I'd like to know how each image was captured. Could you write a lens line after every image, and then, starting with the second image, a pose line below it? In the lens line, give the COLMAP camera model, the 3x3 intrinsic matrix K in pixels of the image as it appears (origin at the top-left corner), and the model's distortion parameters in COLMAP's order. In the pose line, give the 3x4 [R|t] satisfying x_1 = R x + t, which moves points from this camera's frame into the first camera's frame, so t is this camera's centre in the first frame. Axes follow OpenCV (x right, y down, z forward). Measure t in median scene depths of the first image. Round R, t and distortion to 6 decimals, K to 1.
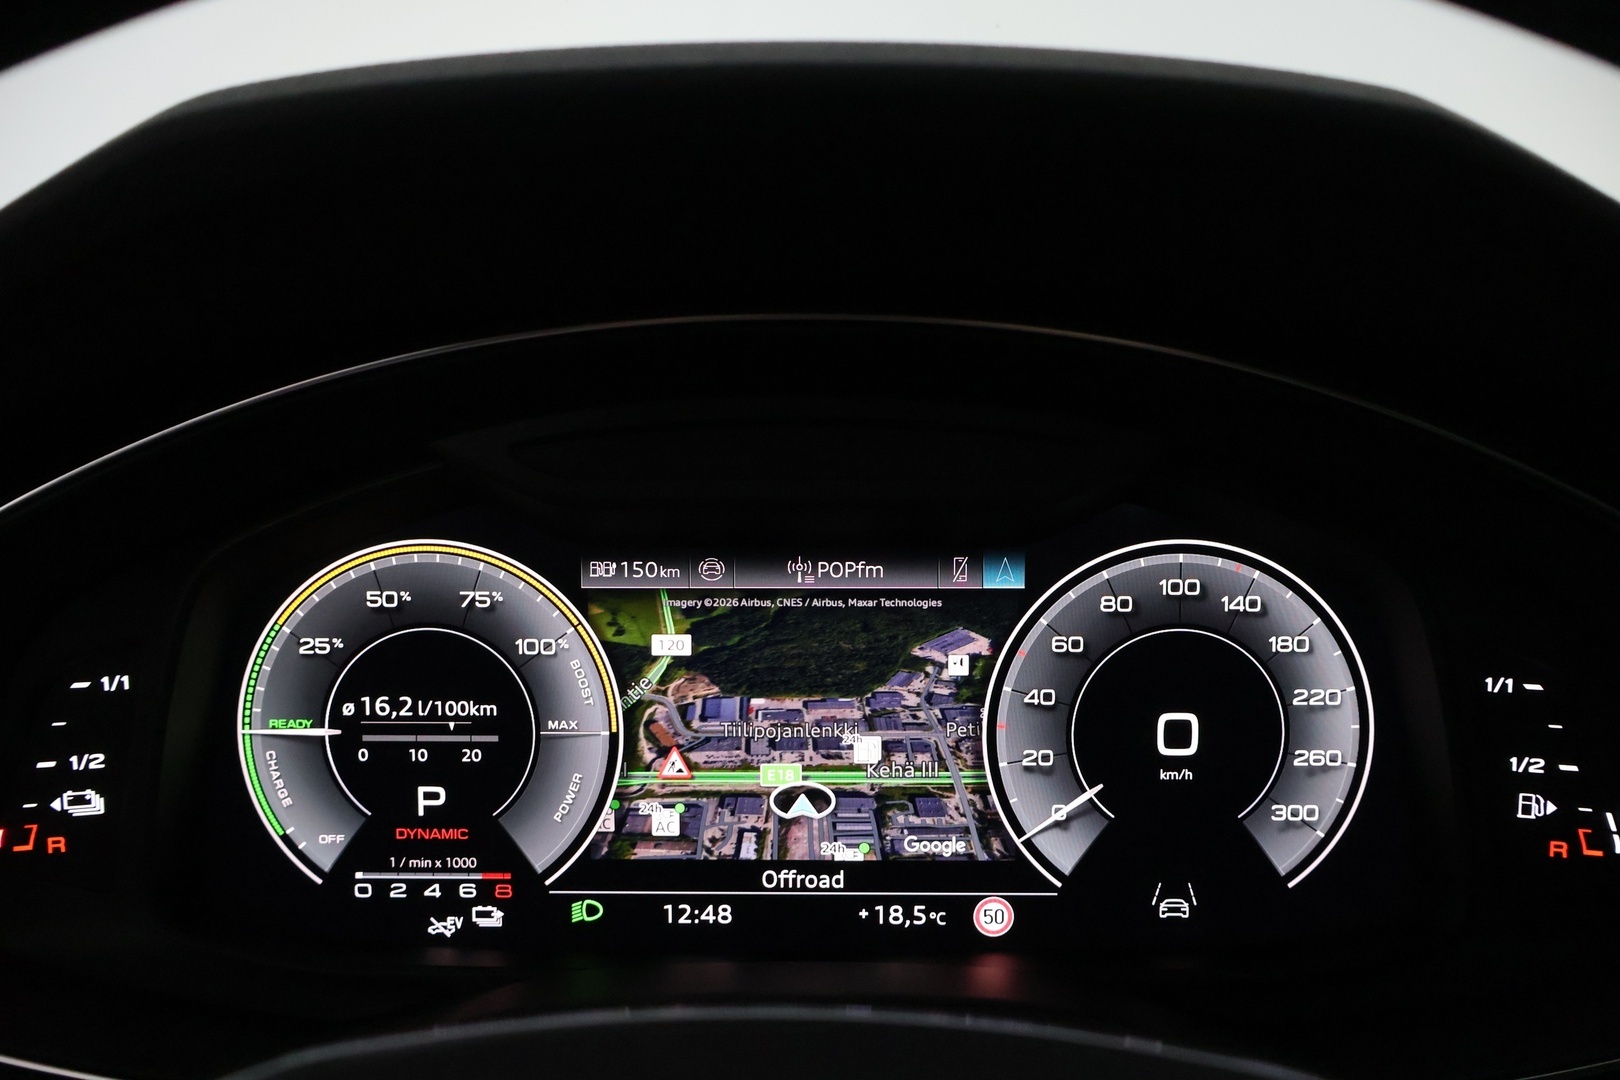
lens RADIAL K [[1354.9, 0, 810.0], [0, 1354.9, 540.0], [0, 0, 1]] dist [-0.007767, 0.003297]
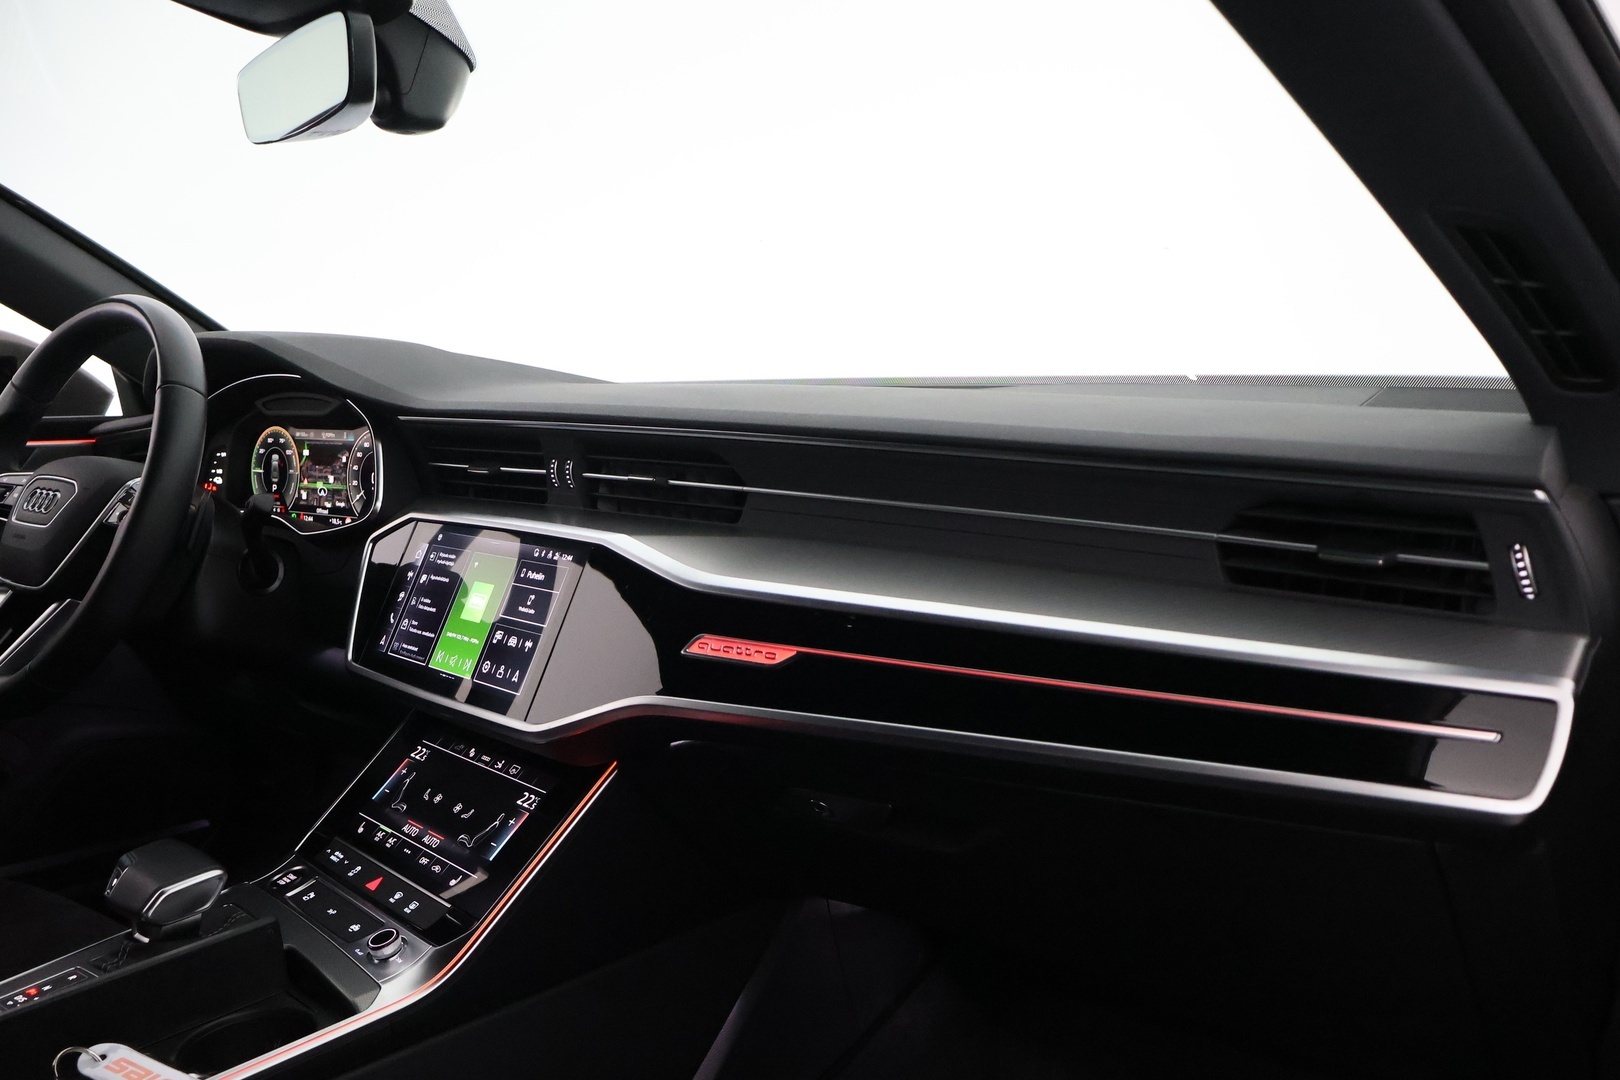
lens RADIAL K [[1343.7, 0, 799.4], [0, 1343.7, 542.4], [0, 0, 1]] dist [-0.007101, -0.000375]
pose [[0.784816, 0.067990, -0.615988, 3.670043], [-0.085097, 0.996371, 0.001556, 0.217122], [0.613859, 0.051197, 0.787754, -1.323045]]
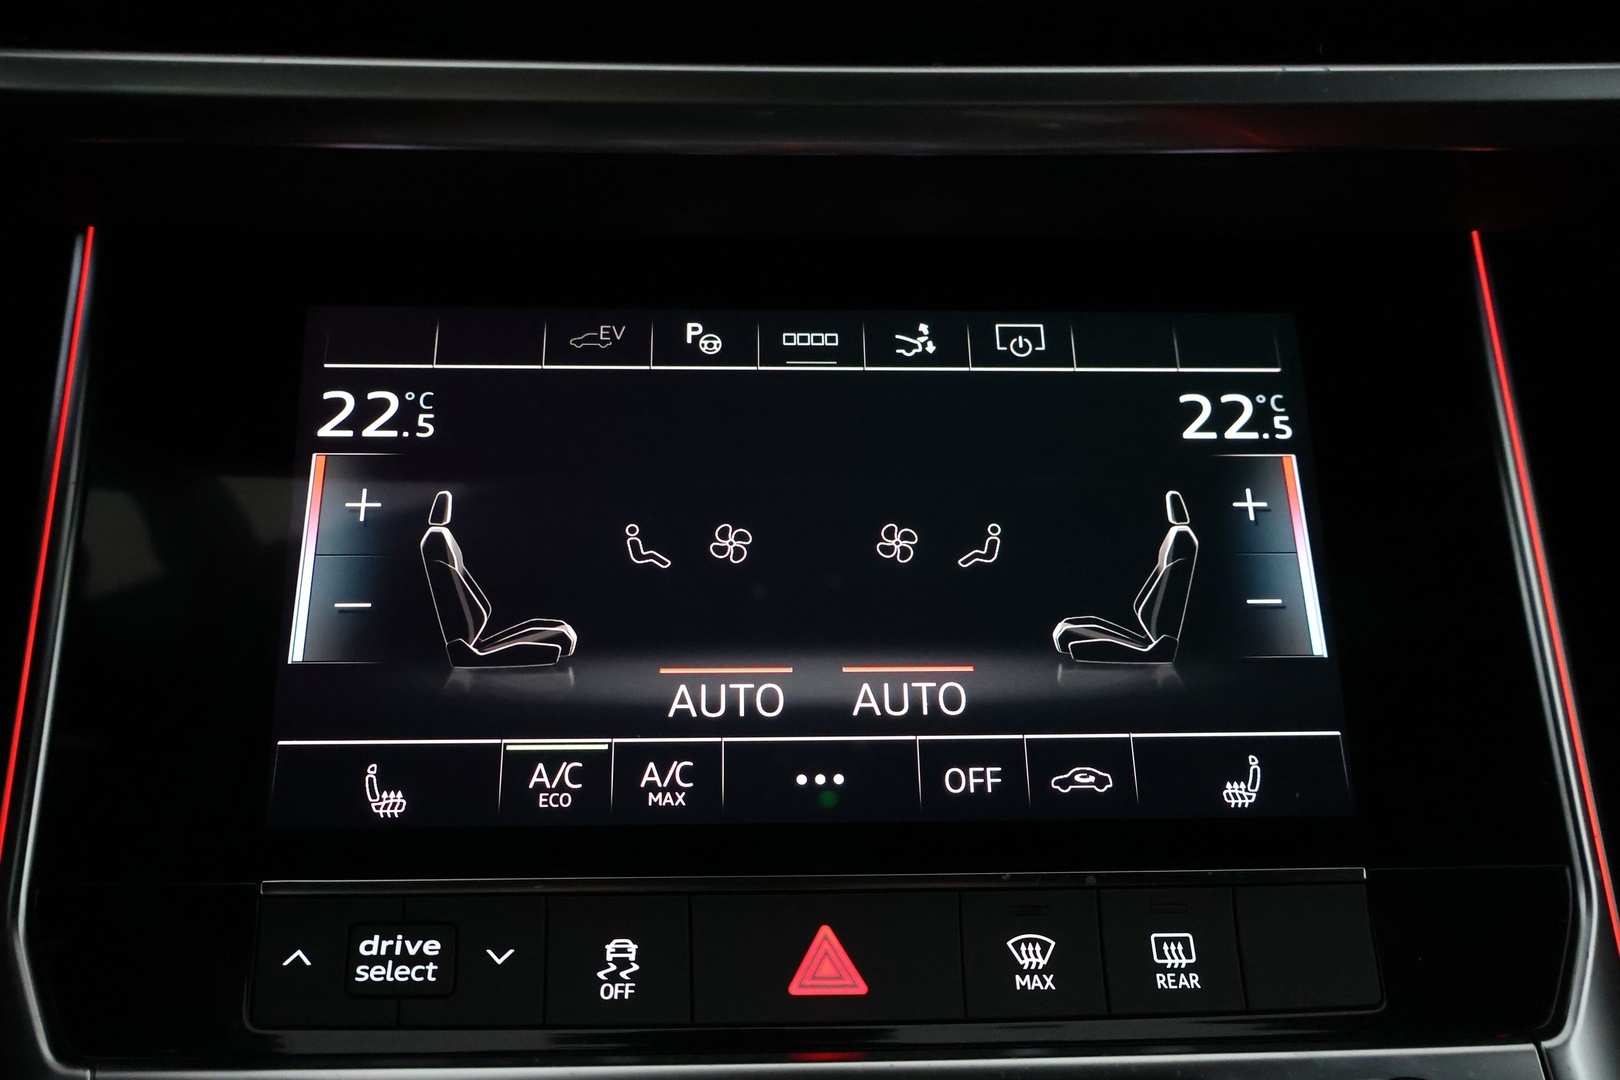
lens RADIAL K [[1336.8, 0, 801.5], [0, 1336.8, 533.1], [0, 0, 1]] dist [-0.004139, -0.012218]
pose [[0.977302, -0.083985, 0.194493, 1.040505], [0.010960, 0.936879, 0.349483, 0.610362], [-0.211567, -0.339418, 0.916534, -0.070215]]
